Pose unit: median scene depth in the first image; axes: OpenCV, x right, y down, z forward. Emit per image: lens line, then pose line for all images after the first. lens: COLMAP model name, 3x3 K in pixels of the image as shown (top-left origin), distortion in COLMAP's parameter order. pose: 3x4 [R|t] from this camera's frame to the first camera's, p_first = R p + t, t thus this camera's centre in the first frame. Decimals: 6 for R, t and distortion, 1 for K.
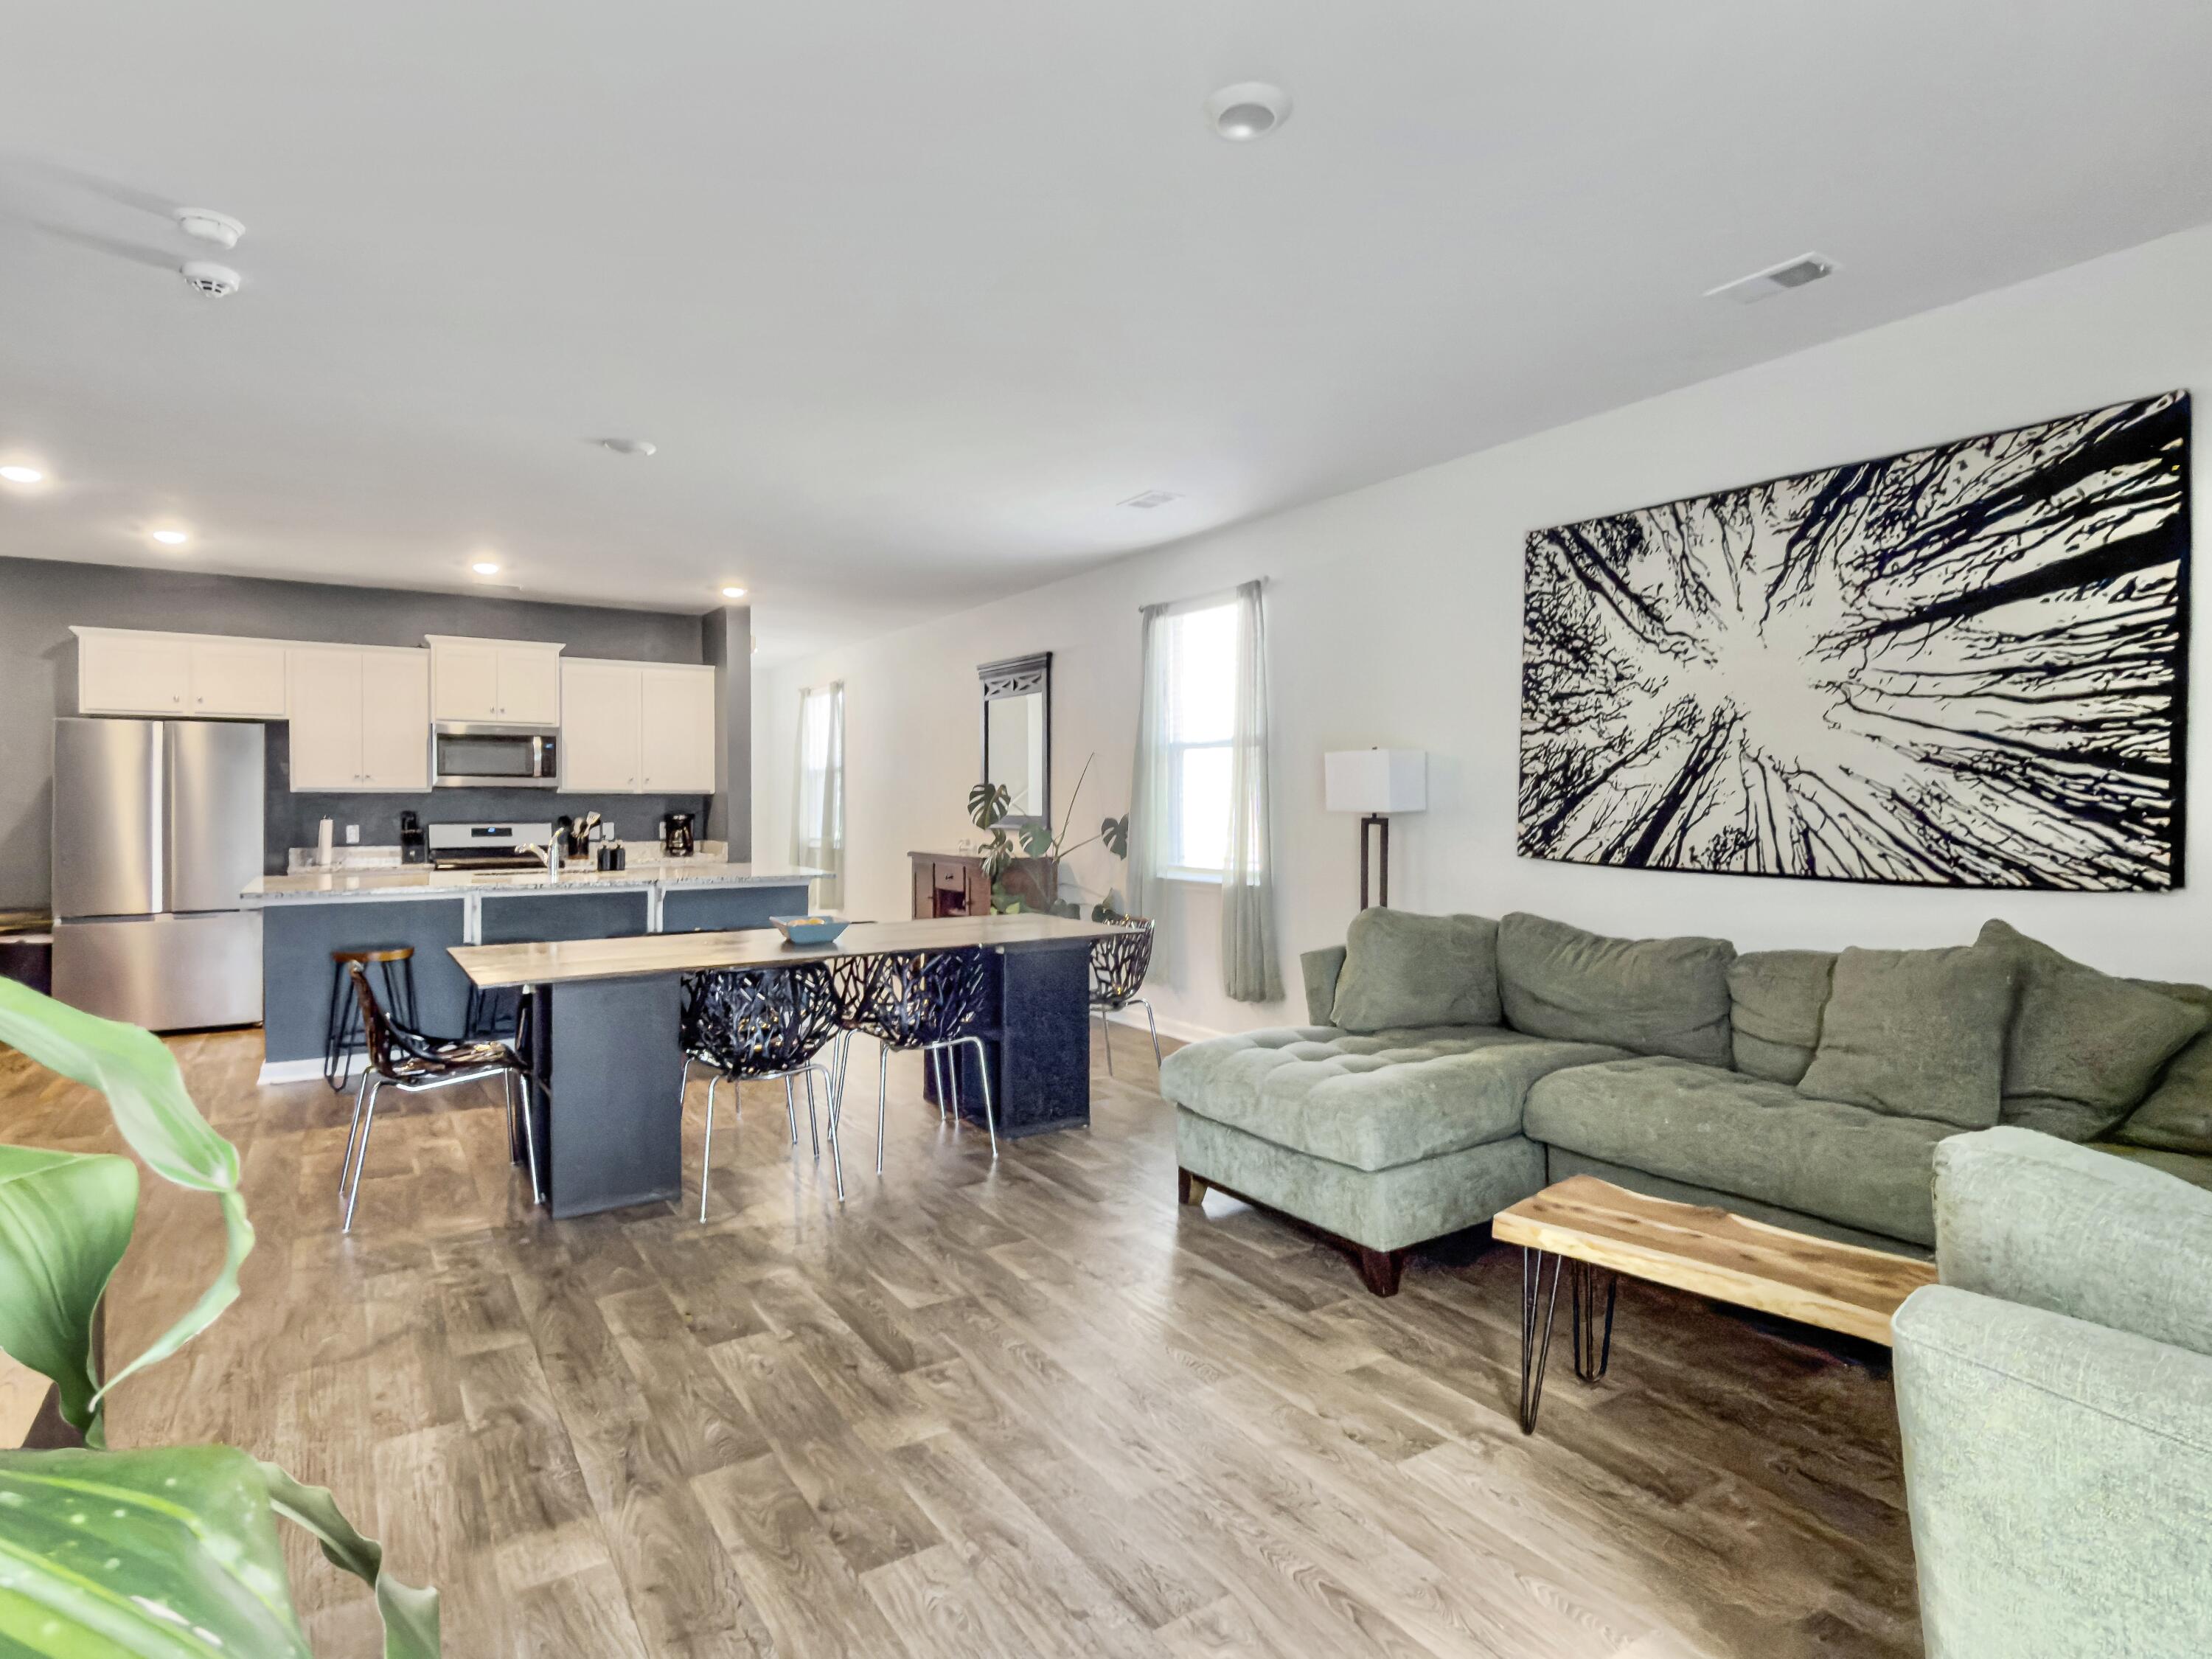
lens RADIAL K [[1152.7, 0, 1110.7], [0, 1152.7, 811.9], [0, 0, 1]] dist [0.006339, 0.002003]
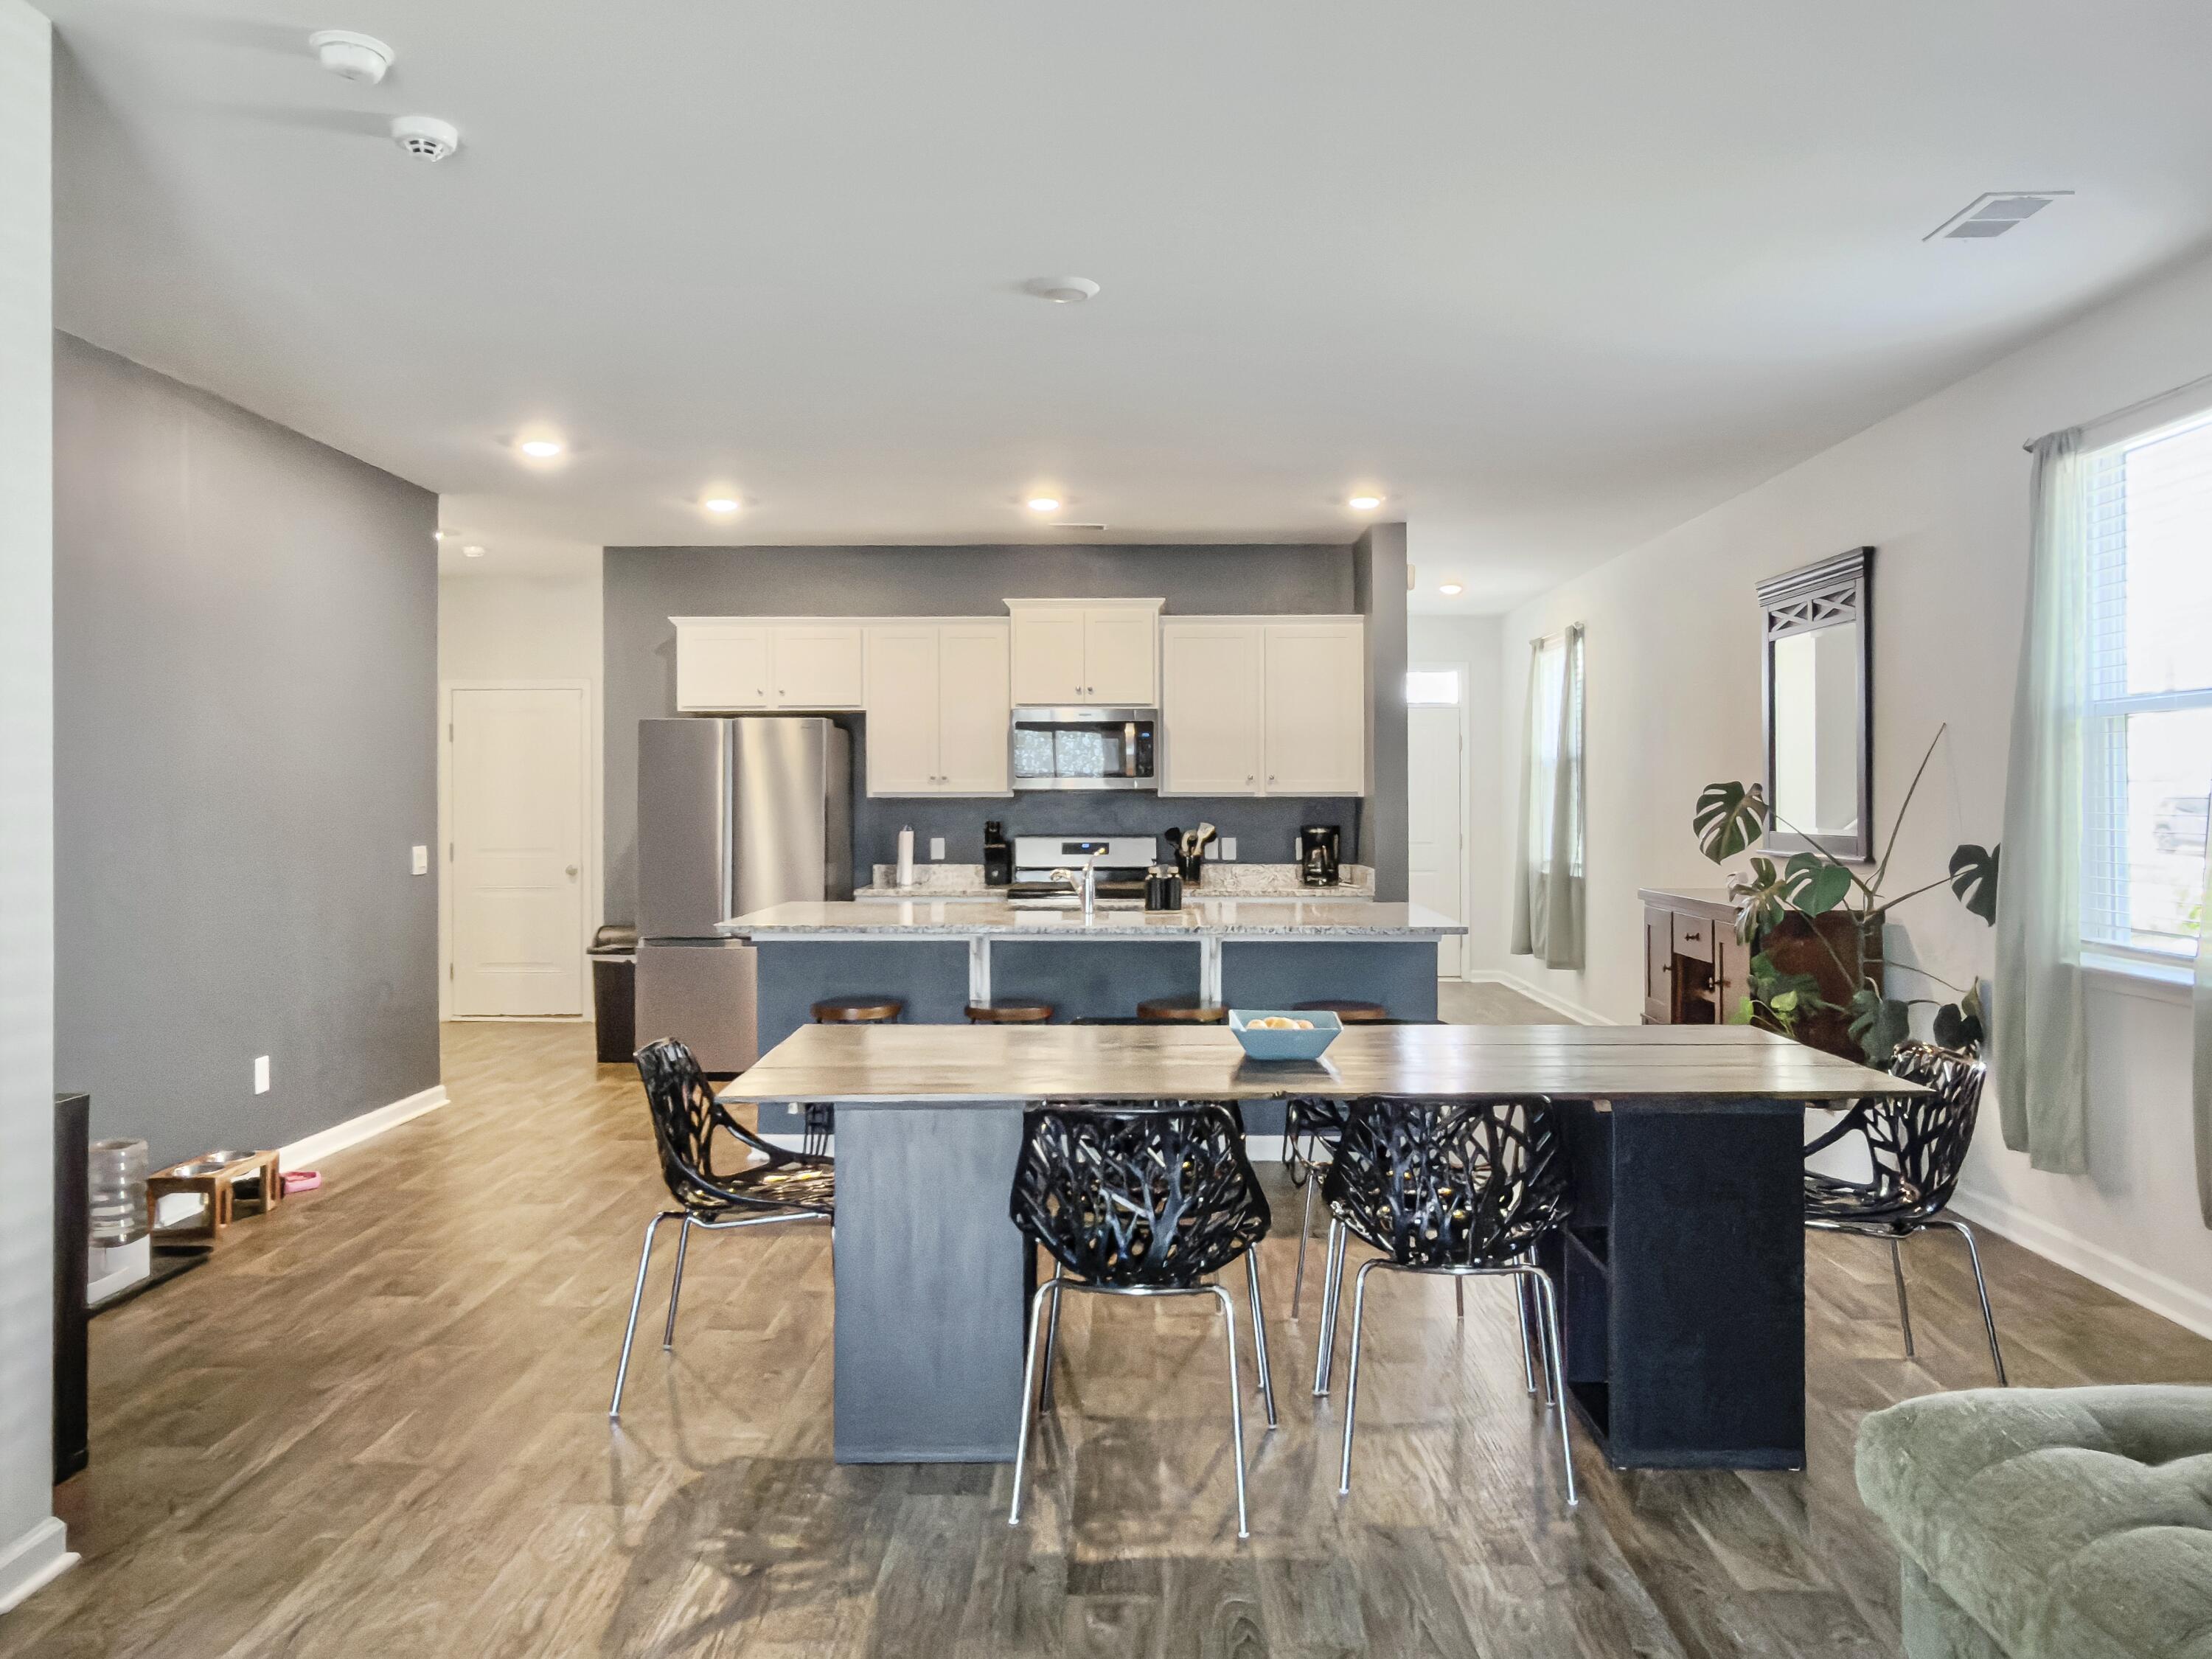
lens RADIAL K [[1558.9, 0, 1136.2], [0, 1558.9, 788.2], [0, 0, 1]] dist [0.014672, -0.003116]
pose [[0.831305, -0.005261, -0.555792, 0.073212], [-0.003653, 0.999882, -0.014930, -0.007851], [0.555805, 0.014442, 0.831187, 0.166433]]
